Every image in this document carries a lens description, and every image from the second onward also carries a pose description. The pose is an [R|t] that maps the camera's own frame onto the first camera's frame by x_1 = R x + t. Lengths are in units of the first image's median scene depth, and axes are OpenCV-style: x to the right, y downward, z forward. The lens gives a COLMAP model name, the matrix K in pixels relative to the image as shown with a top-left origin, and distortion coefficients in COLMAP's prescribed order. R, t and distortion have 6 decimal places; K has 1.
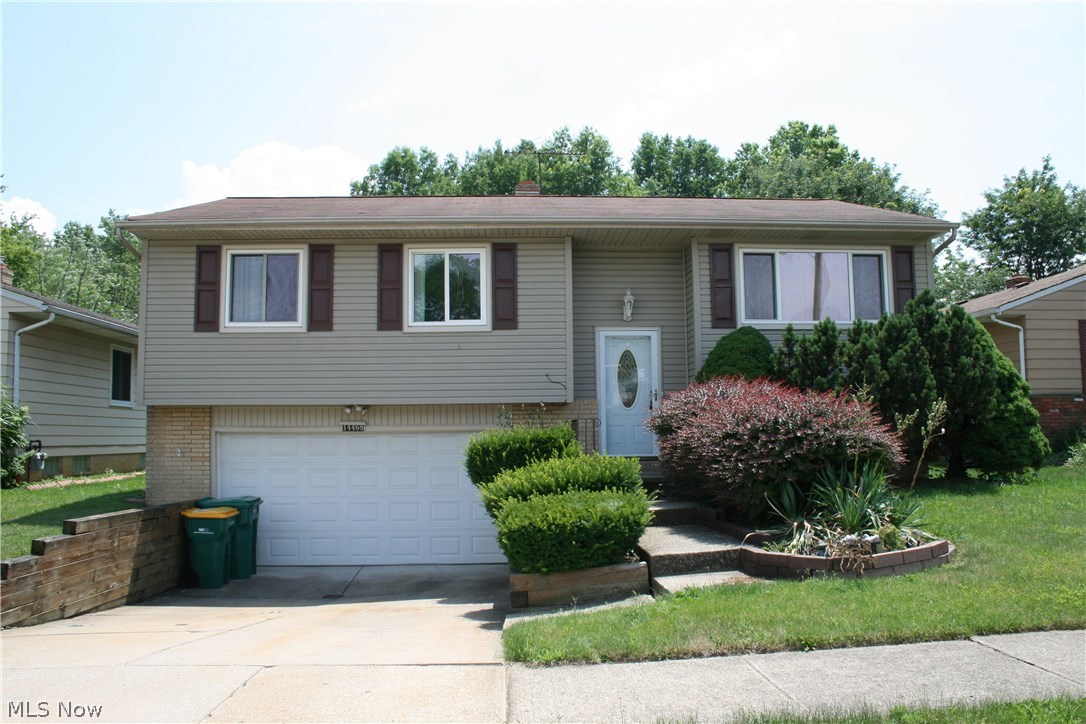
lens RADIAL K [[893.8, 0, 543.0], [0, 893.8, 362.0], [0, 0, 1]] dist [-0.156233, 0.125711]
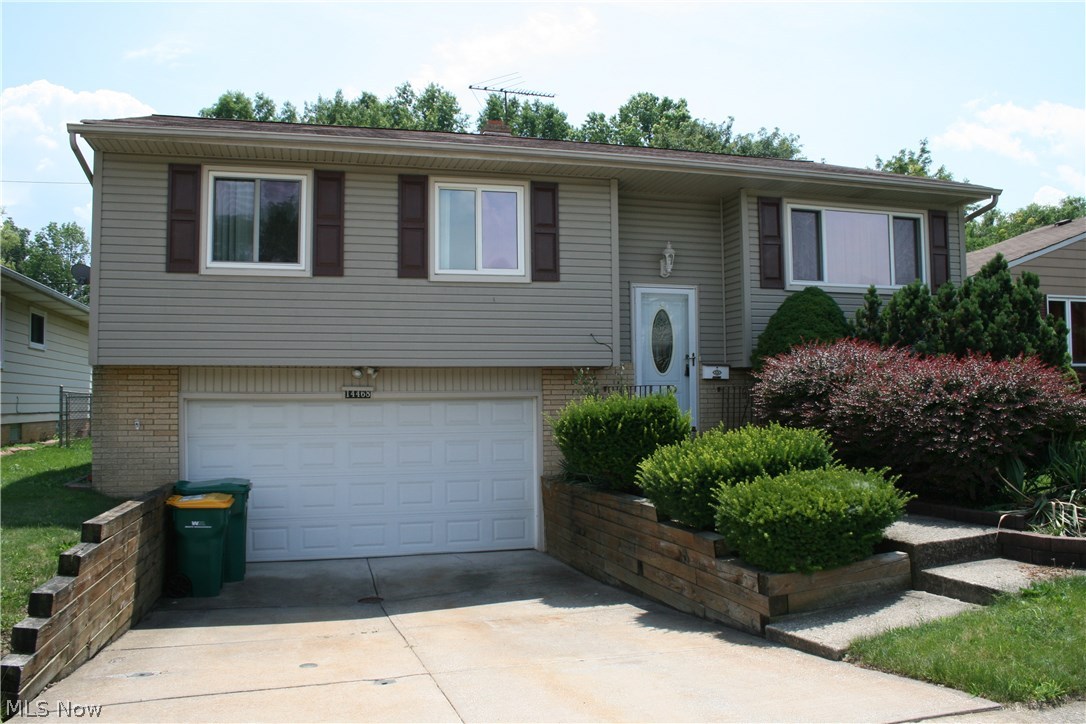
lens RADIAL K [[893.8, 0, 543.0], [0, 893.8, 362.0], [0, 0, 1]] dist [-0.156233, 0.125711]
pose [[0.974761, 0.013000, 0.222873, -0.233917], [-0.021181, 0.999185, 0.034359, 0.011793], [-0.222245, -0.038213, 0.974242, 0.150510]]
